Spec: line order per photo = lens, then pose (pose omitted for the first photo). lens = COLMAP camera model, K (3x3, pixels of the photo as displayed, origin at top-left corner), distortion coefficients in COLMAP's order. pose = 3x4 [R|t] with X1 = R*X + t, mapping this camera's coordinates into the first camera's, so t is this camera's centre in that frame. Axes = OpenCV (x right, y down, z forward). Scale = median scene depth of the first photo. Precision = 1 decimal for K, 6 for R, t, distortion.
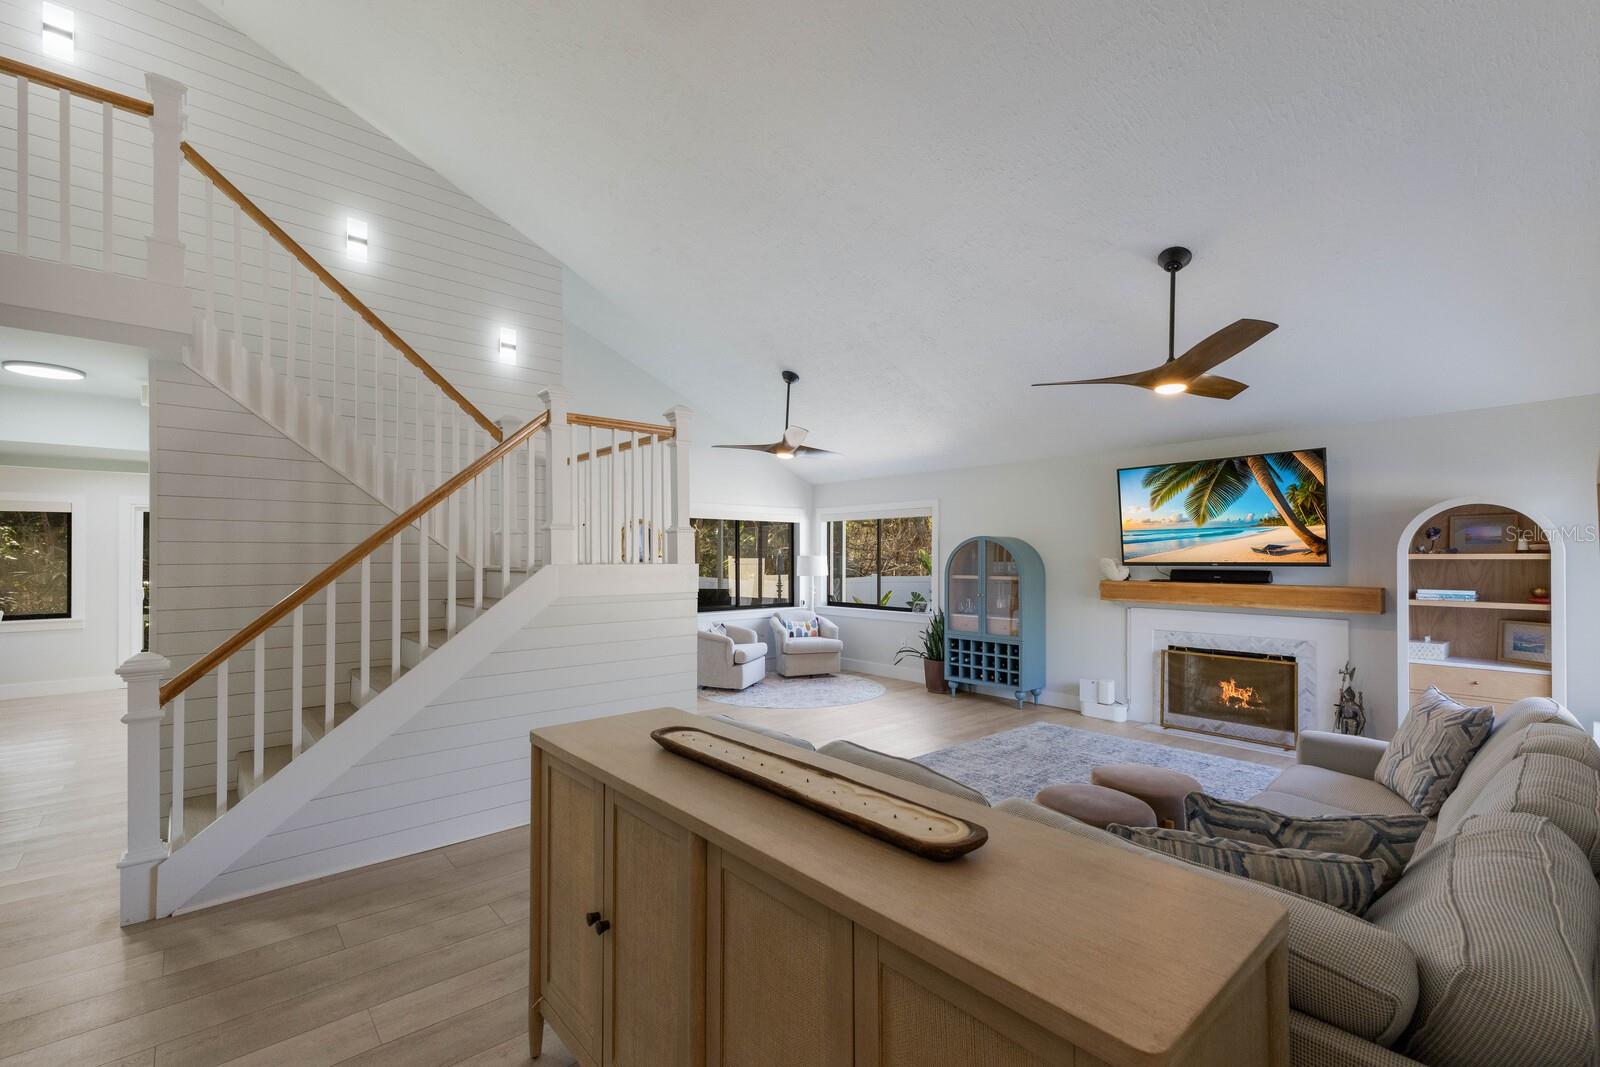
lens RADIAL K [[688.7, 0, 796.5], [0, 688.7, 553.3], [0, 0, 1]] dist [0.022639, -0.001832]
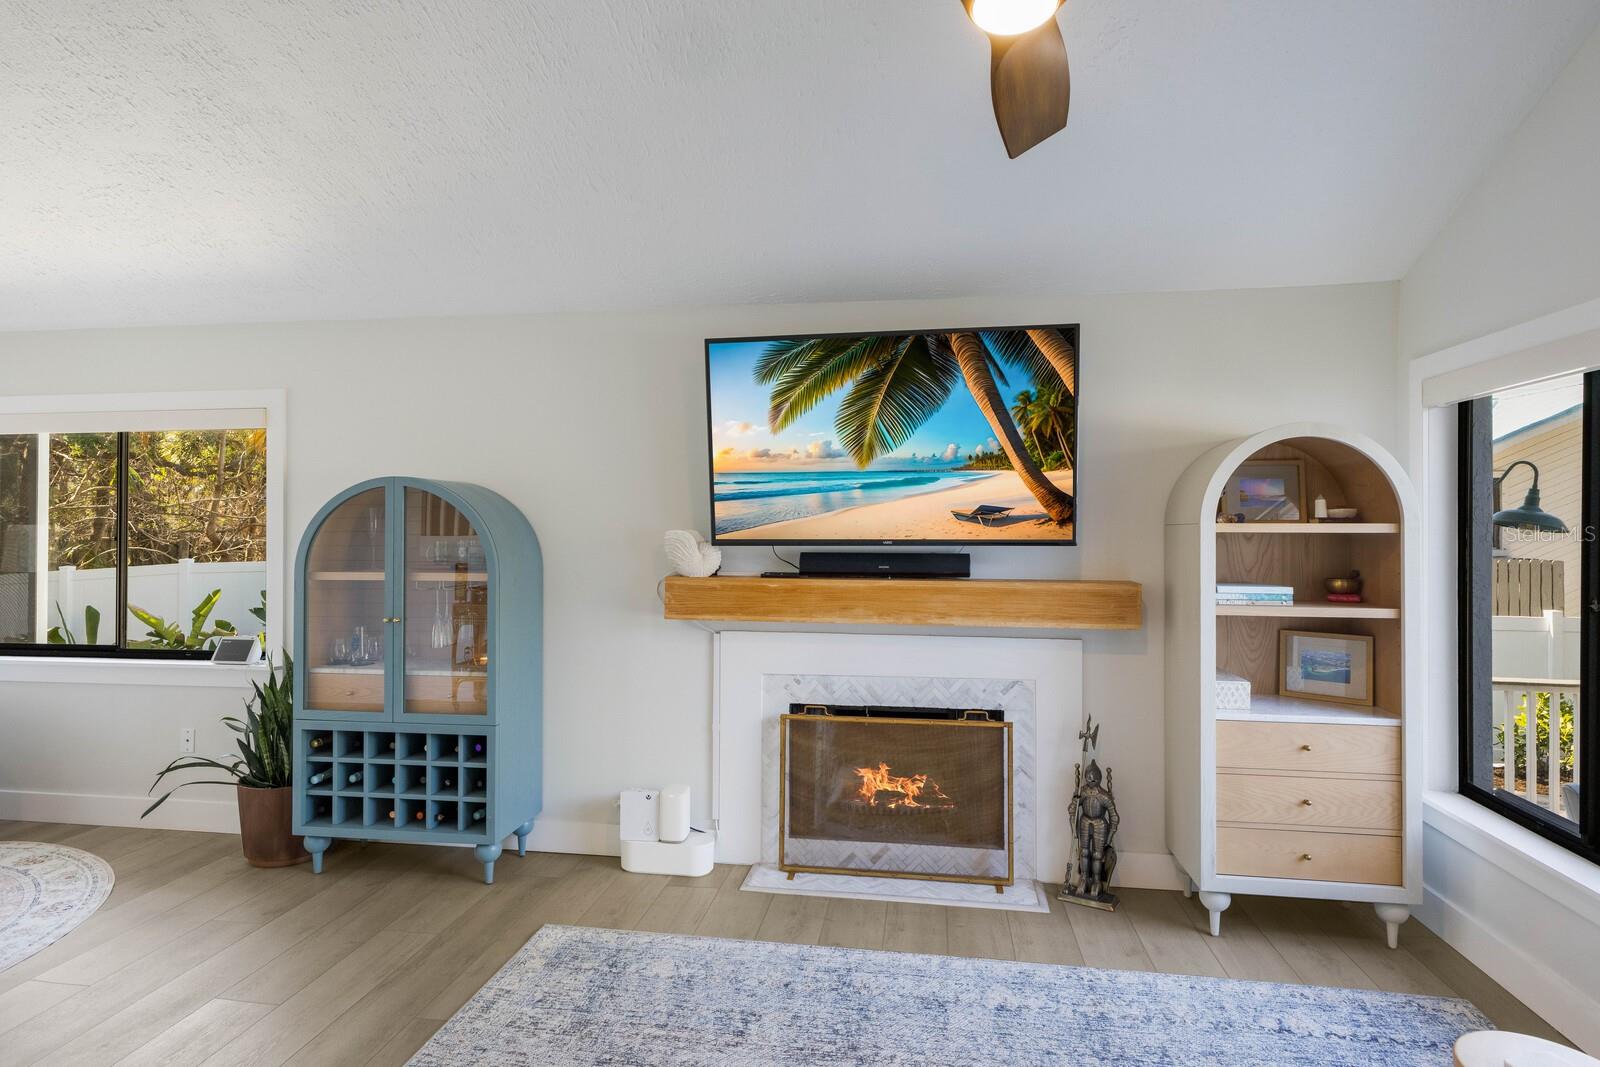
lens RADIAL K [[840.2, 0, 808.1], [0, 840.2, 522.3], [0, 0, 1]] dist [0.007443, -0.001494]
pose [[0.756622, 0.003393, 0.653843, 0.157412], [-0.004915, 0.999988, 0.000499, 0.000757], [-0.653834, -0.003592, 0.756630, 0.569303]]
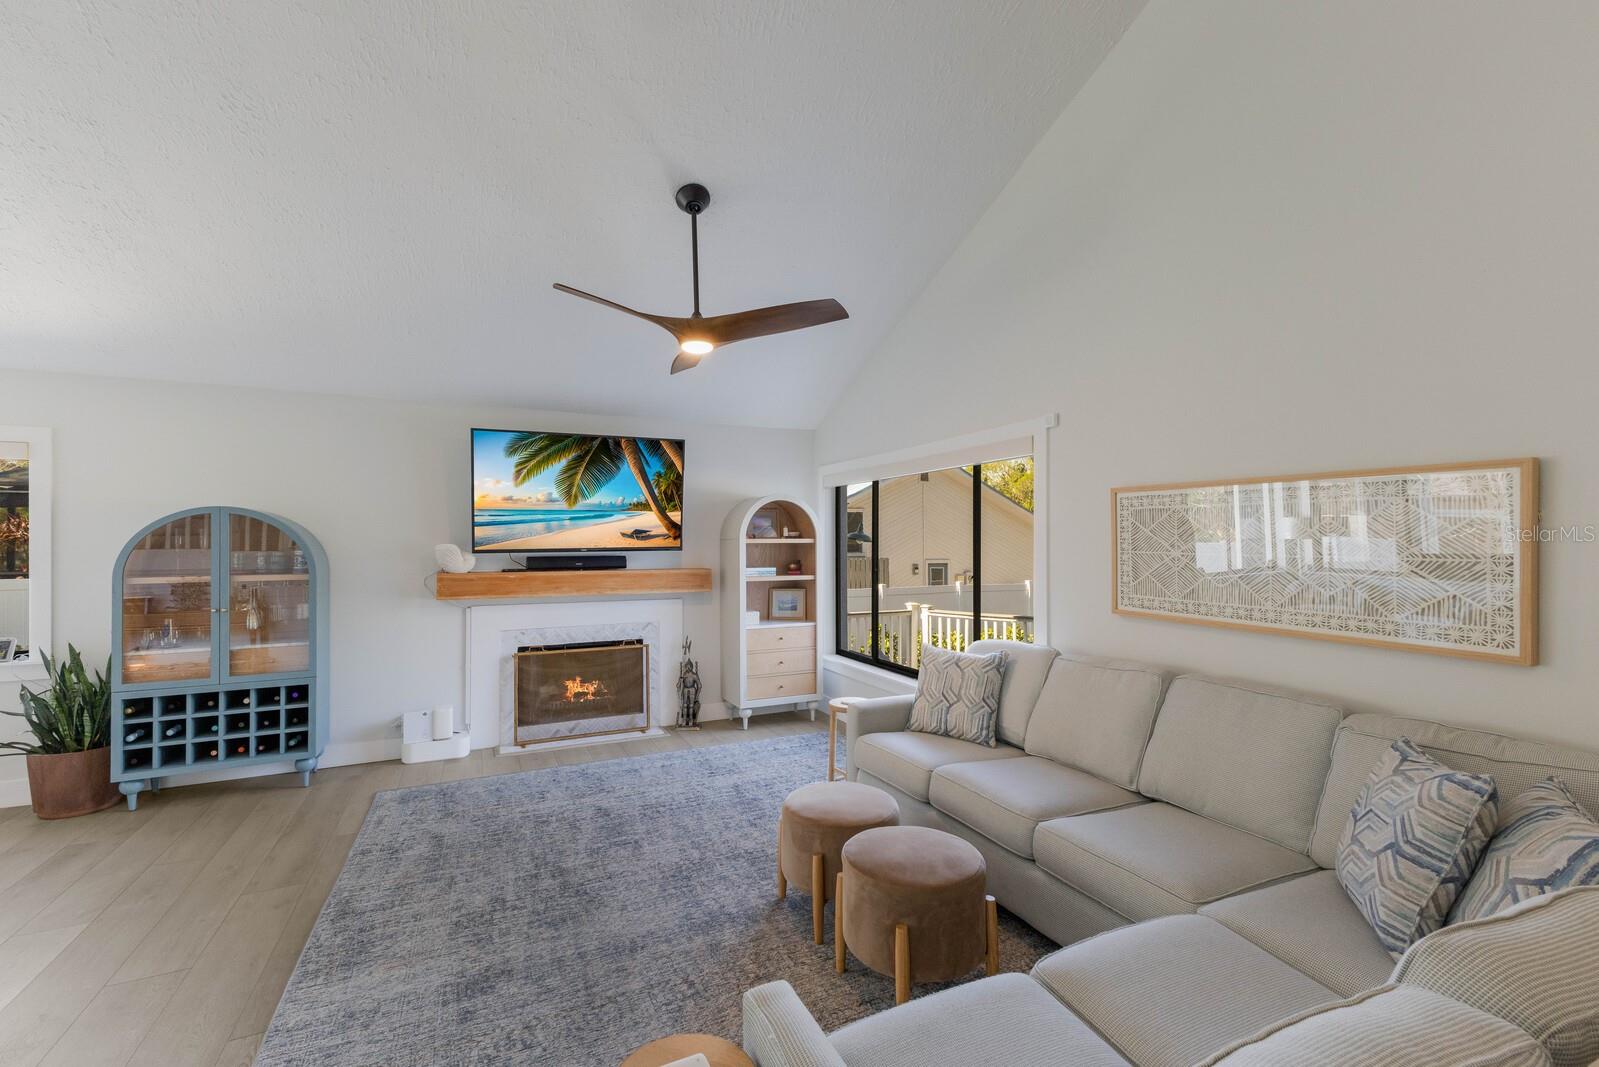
lens RADIAL K [[688.3, 0, 788.4], [0, 688.3, 536.0], [0, 0, 1]] dist [0.022639, -0.001832]
pose [[0.279682, 0.007473, 0.960064, -0.192242], [-0.001671, 0.999972, -0.007297, 0.003481], [-0.960091, 0.000437, 0.279687, 0.482907]]
